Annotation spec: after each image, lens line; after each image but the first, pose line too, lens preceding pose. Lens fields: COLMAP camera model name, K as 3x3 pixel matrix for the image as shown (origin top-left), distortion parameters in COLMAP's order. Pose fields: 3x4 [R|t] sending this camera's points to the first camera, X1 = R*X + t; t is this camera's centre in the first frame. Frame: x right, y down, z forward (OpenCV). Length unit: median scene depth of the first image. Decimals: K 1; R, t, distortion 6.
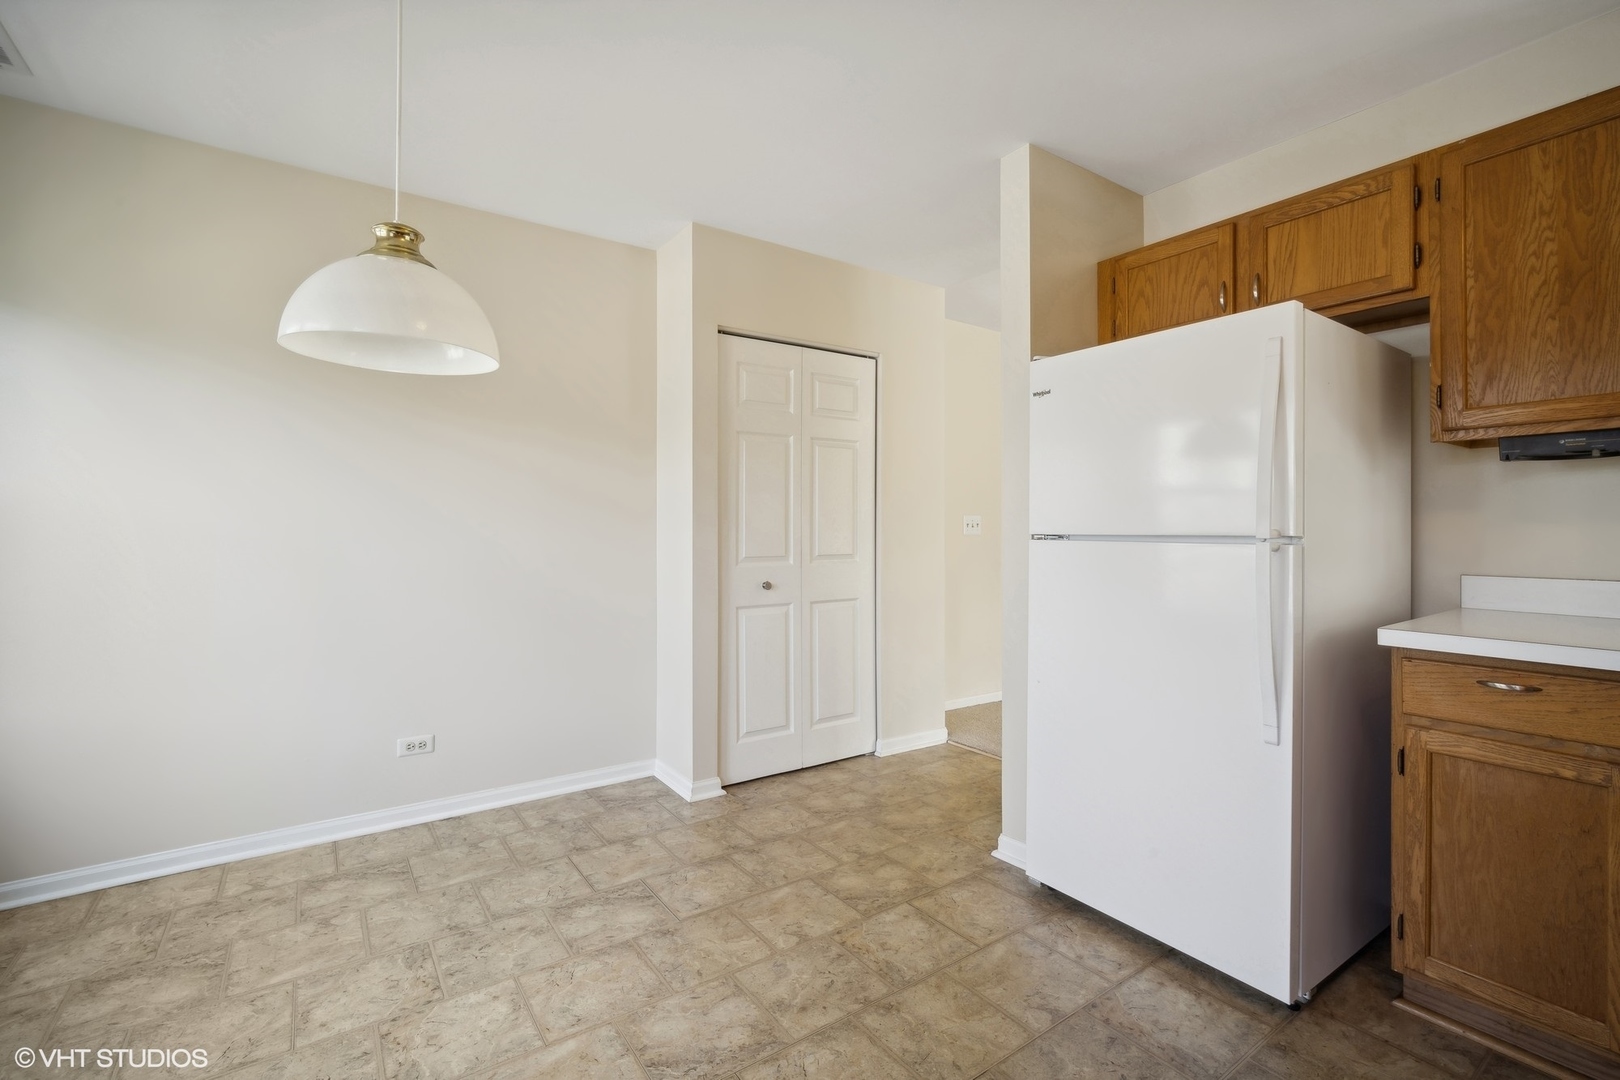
lens RADIAL K [[718.2, 0, 817.4], [0, 718.2, 526.9], [0, 0, 1]] dist [-0.008007, 0.002693]
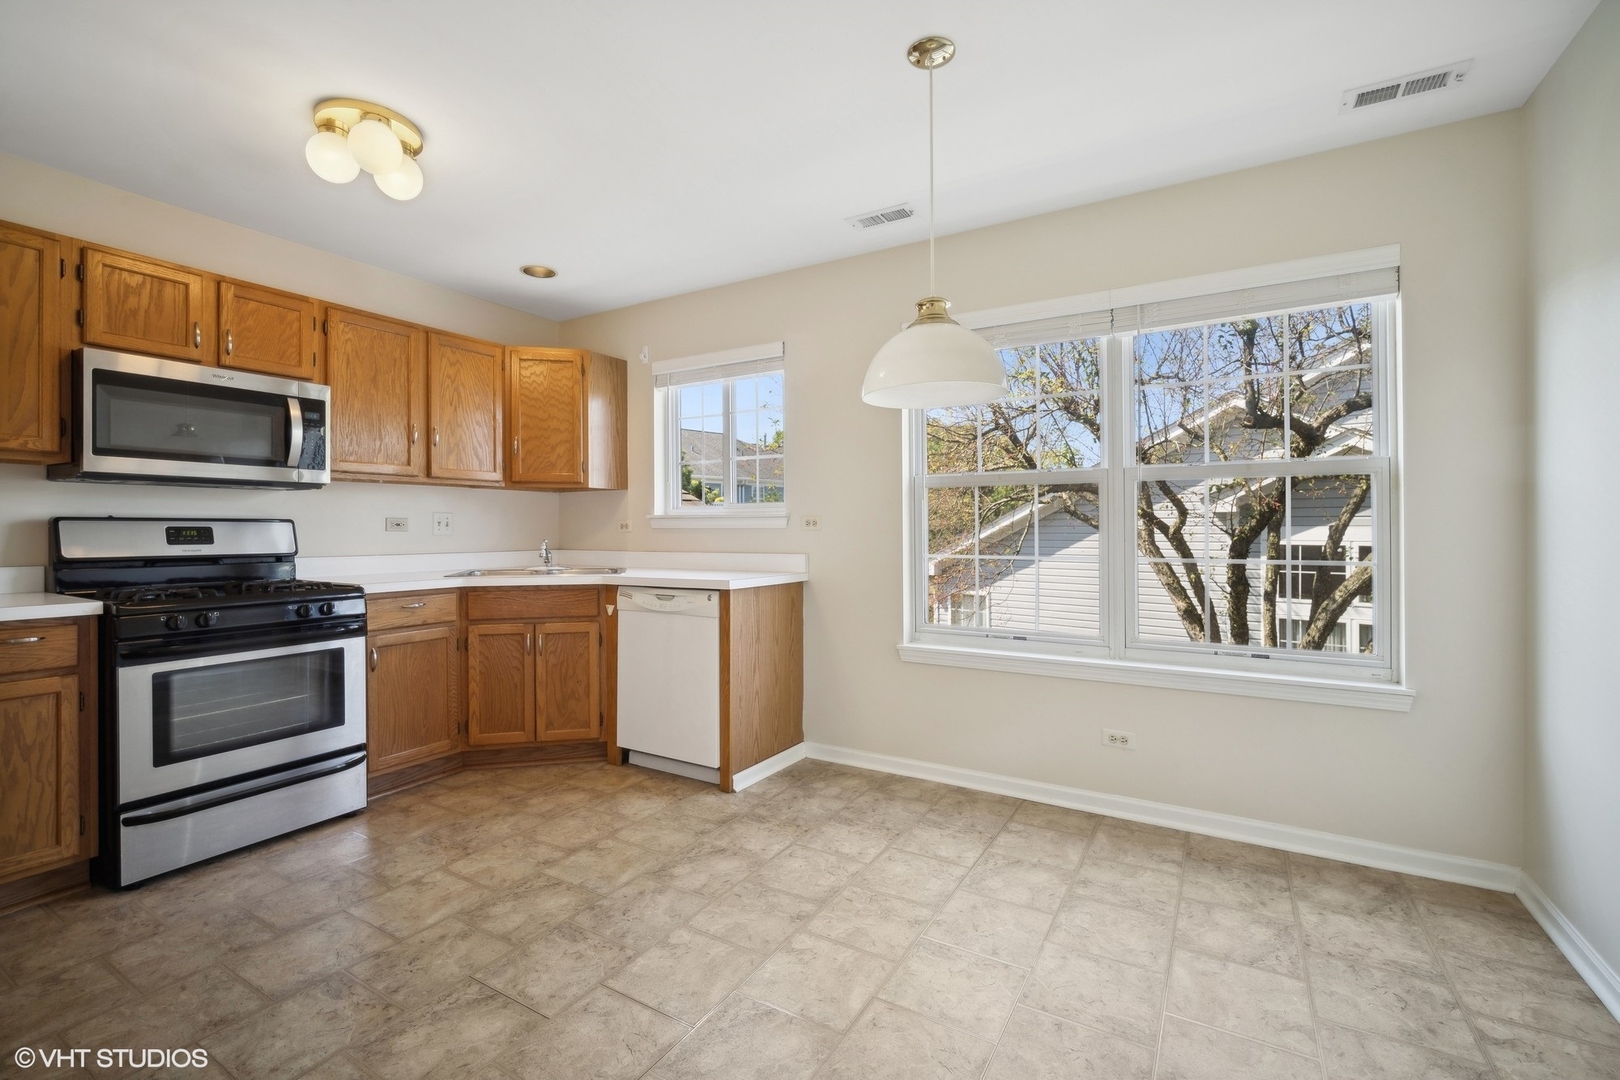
lens RADIAL K [[718.2, 0, 804.2], [0, 718.2, 527.2], [0, 0, 1]] dist [-0.008007, 0.002693]
pose [[-0.916343, -0.000522, -0.400393, 0.106303], [0.001861, 0.999983, -0.005563, 0.007166], [0.400389, -0.005843, -0.916327, 1.333767]]
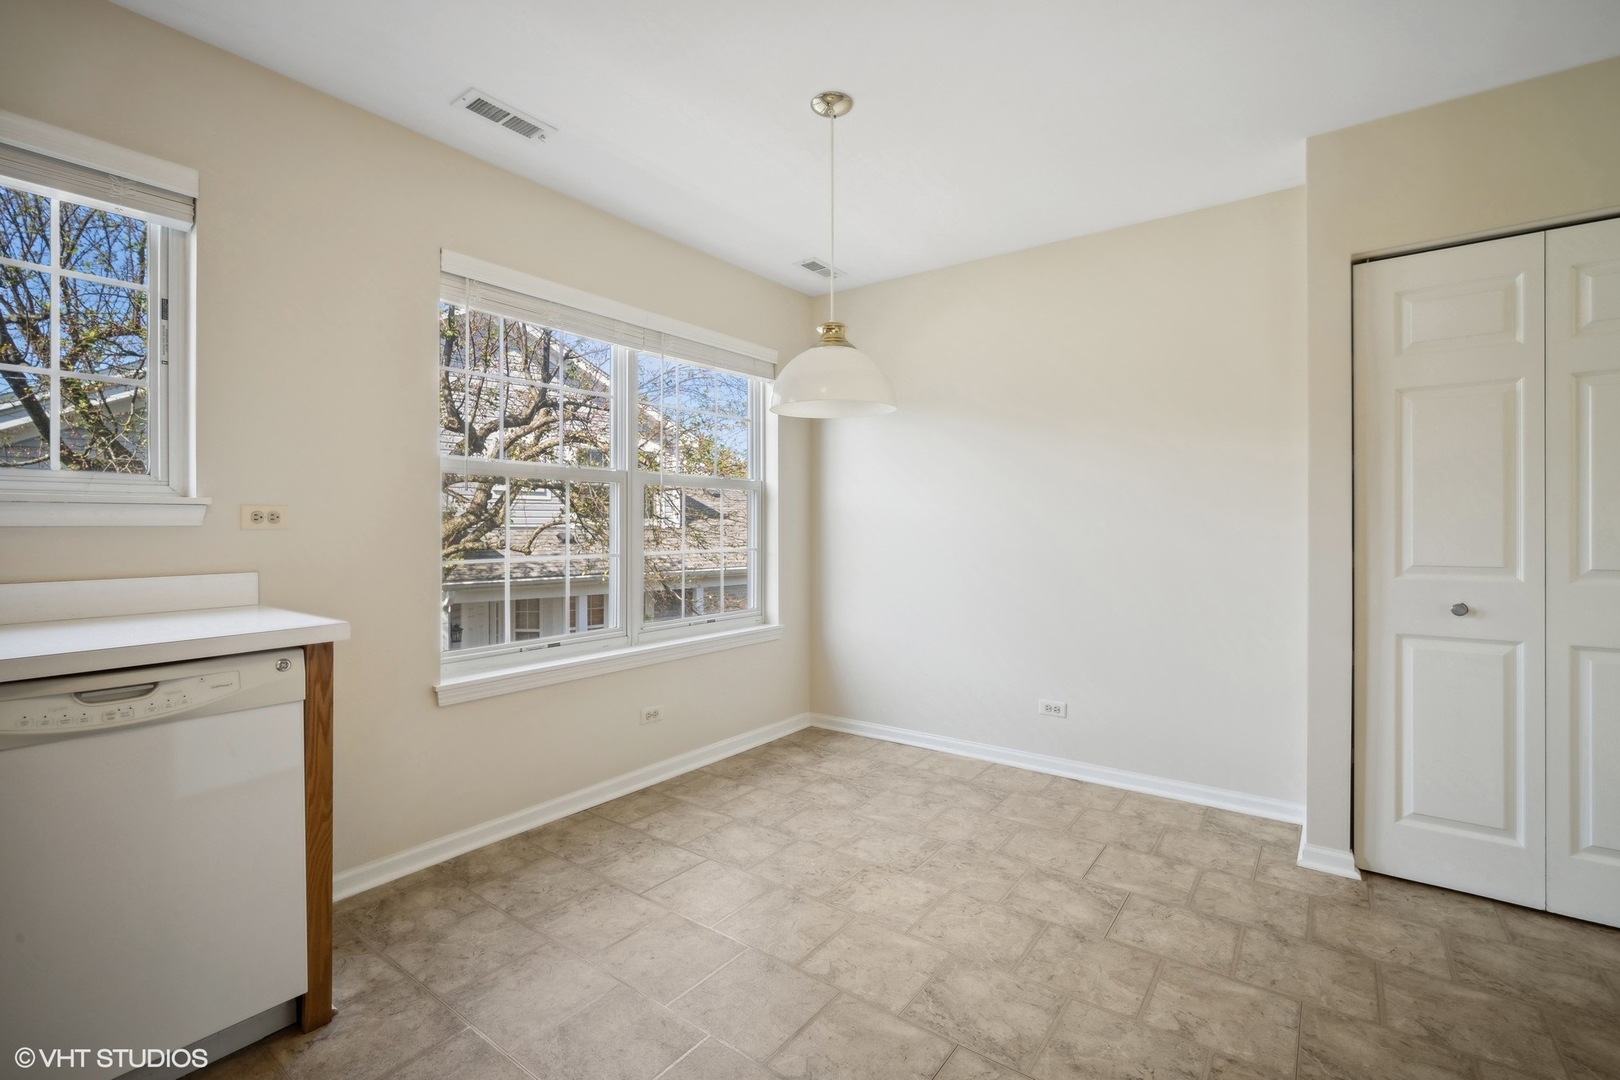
lens RADIAL K [[718.2, 0, 824.7], [0, 718.2, 528.3], [0, 0, 1]] dist [-0.008007, 0.002693]
pose [[0.325871, 0.003514, -0.945408, 0.522280], [0.002953, 0.999984, 0.004735, 0.001155], [0.945410, -0.004335, 0.325855, 0.308058]]
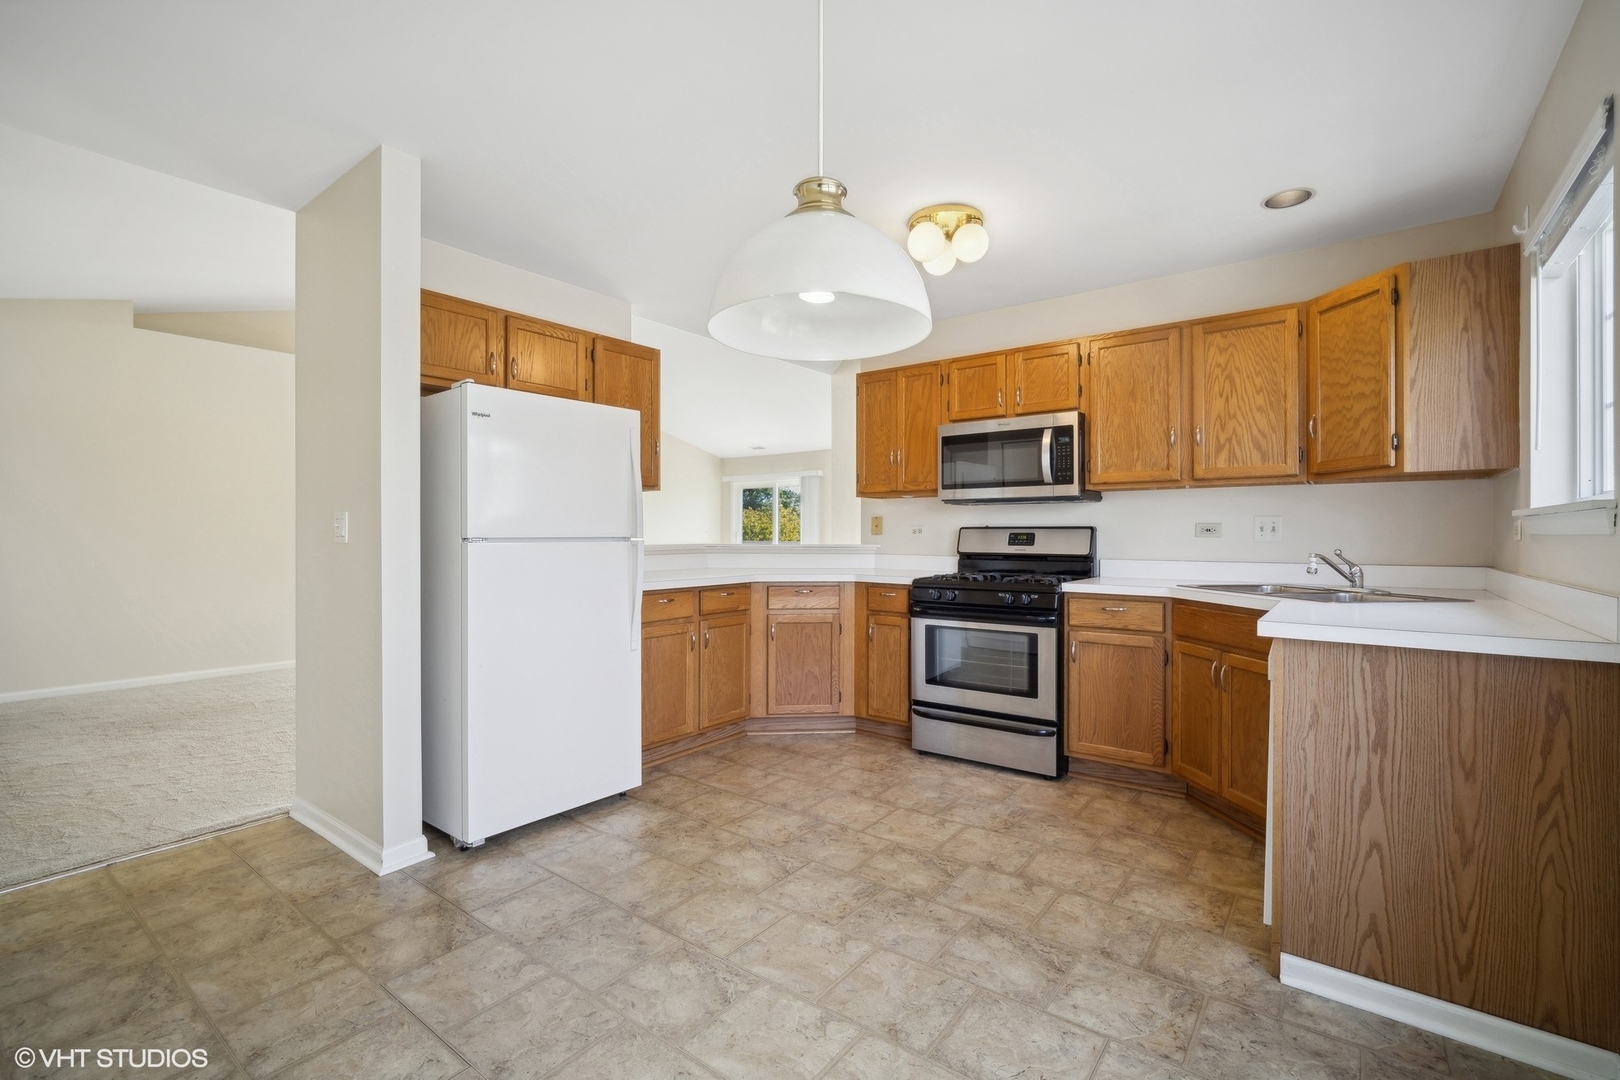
lens RADIAL K [[718.2, 0, 804.4], [0, 718.2, 538.7], [0, 0, 1]] dist [-0.008007, 0.002693]
pose [[-0.291623, -0.007821, 0.956501, -0.889662], [-0.003836, 0.999968, 0.007007, 0.001853], [-0.956526, -0.001626, -0.291644, 0.797026]]
